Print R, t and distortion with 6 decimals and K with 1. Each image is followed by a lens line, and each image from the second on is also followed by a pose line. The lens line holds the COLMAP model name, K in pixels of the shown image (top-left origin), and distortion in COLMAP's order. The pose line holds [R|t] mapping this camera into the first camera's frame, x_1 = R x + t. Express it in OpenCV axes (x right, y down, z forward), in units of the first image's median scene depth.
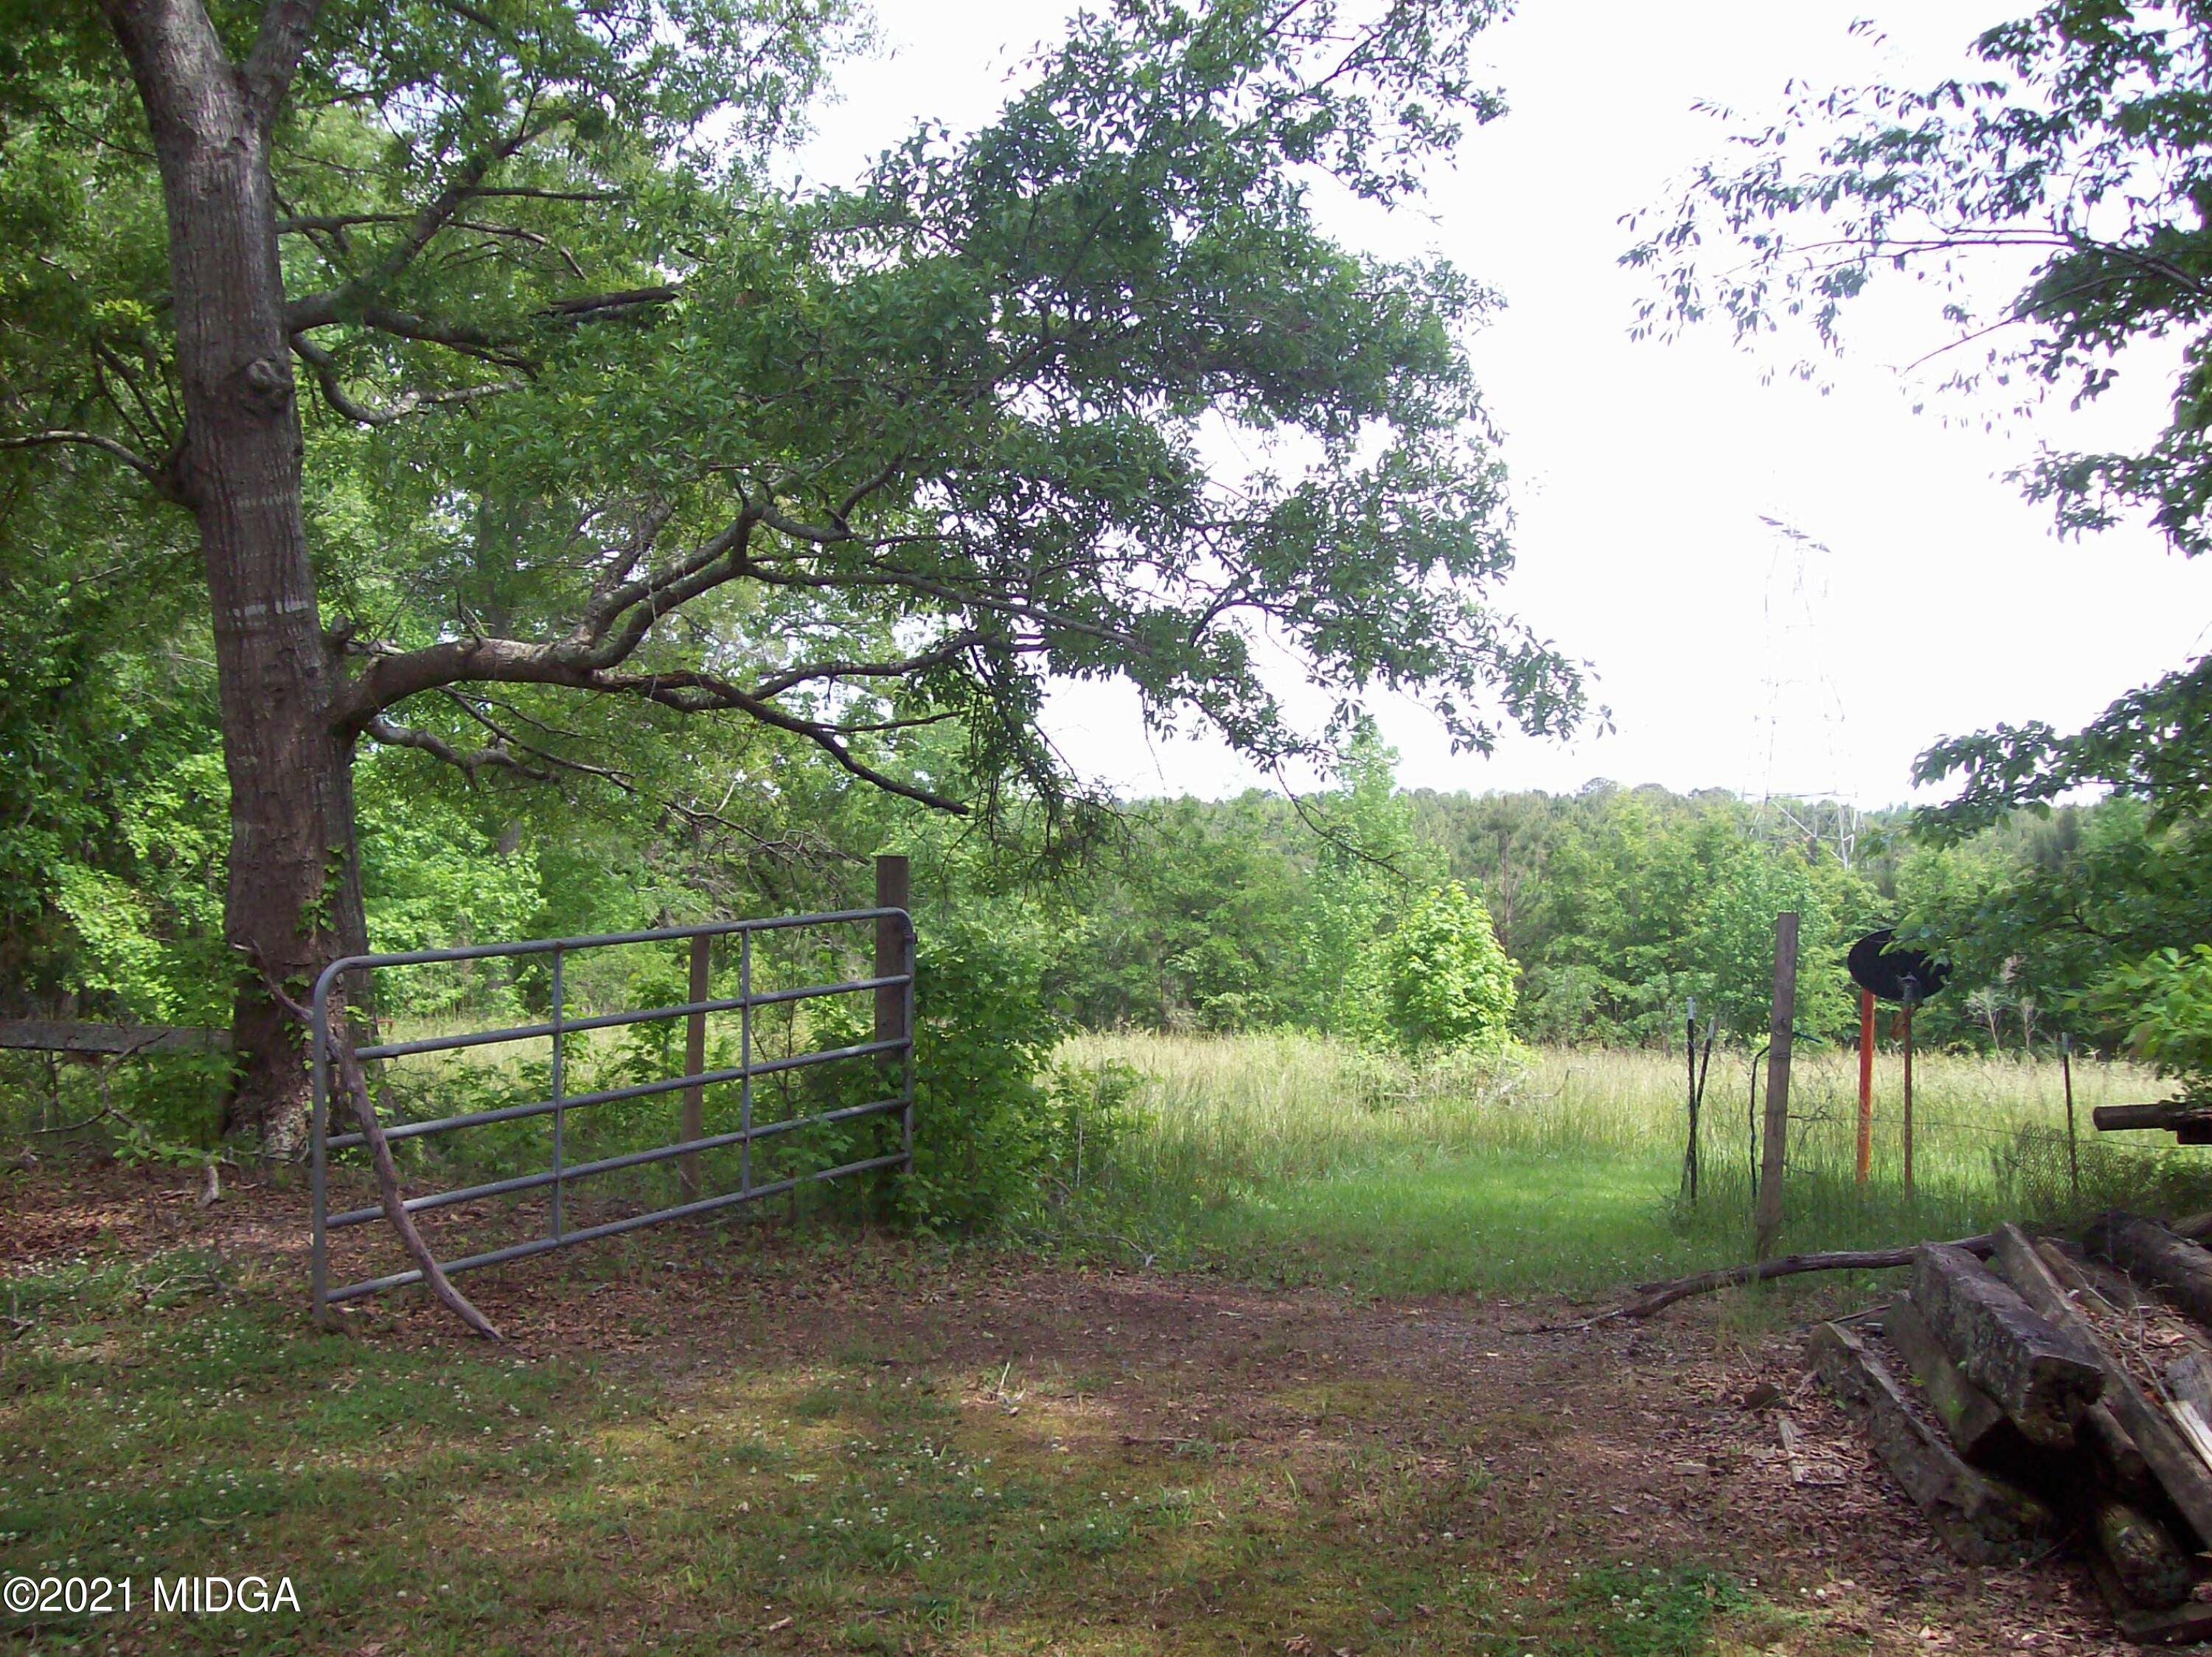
lens RADIAL K [[2267.6, 0, 1106.0], [0, 2267.6, 828.5], [0, 0, 1]] dist [-0.115991, -0.007600]
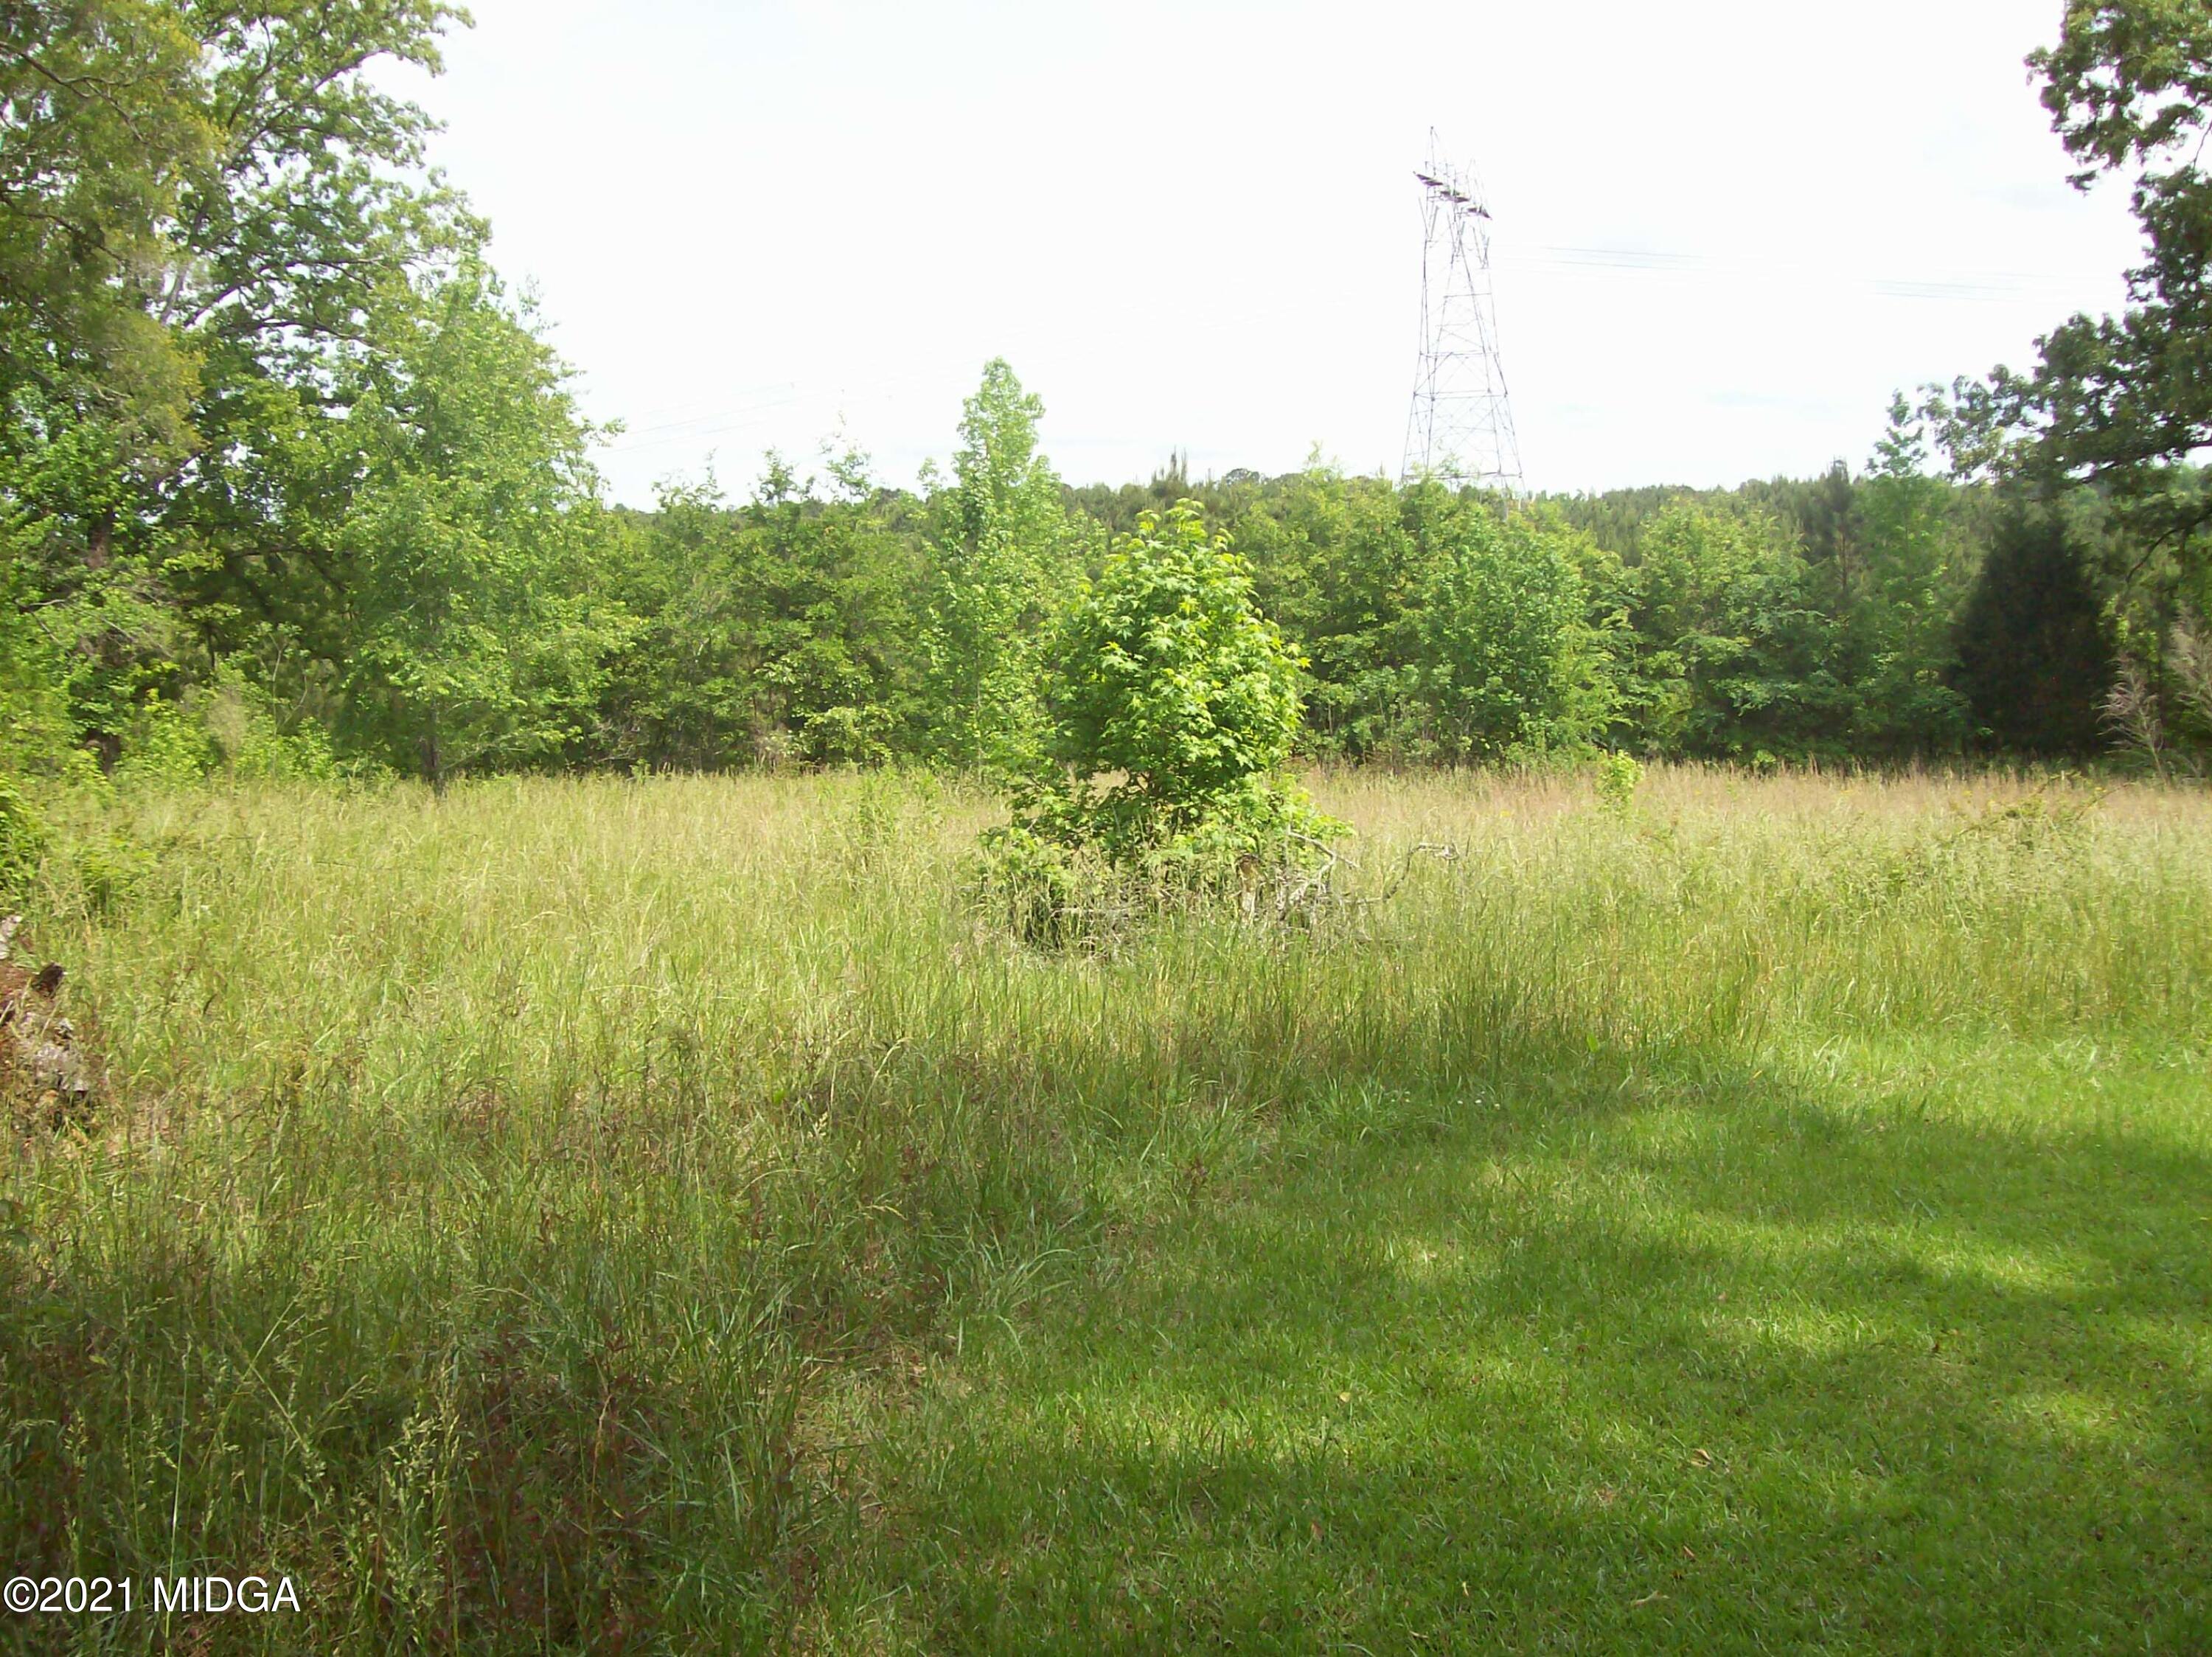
lens RADIAL K [[2267.6, 0, 1106.0], [0, 2267.6, 828.5], [0, 0, 1]] dist [-0.115991, -0.007600]
pose [[0.986752, -0.044671, 0.155965, 0.022323], [0.024208, 0.991125, 0.130714, 0.013223], [-0.160420, -0.125207, 0.979075, 0.208948]]
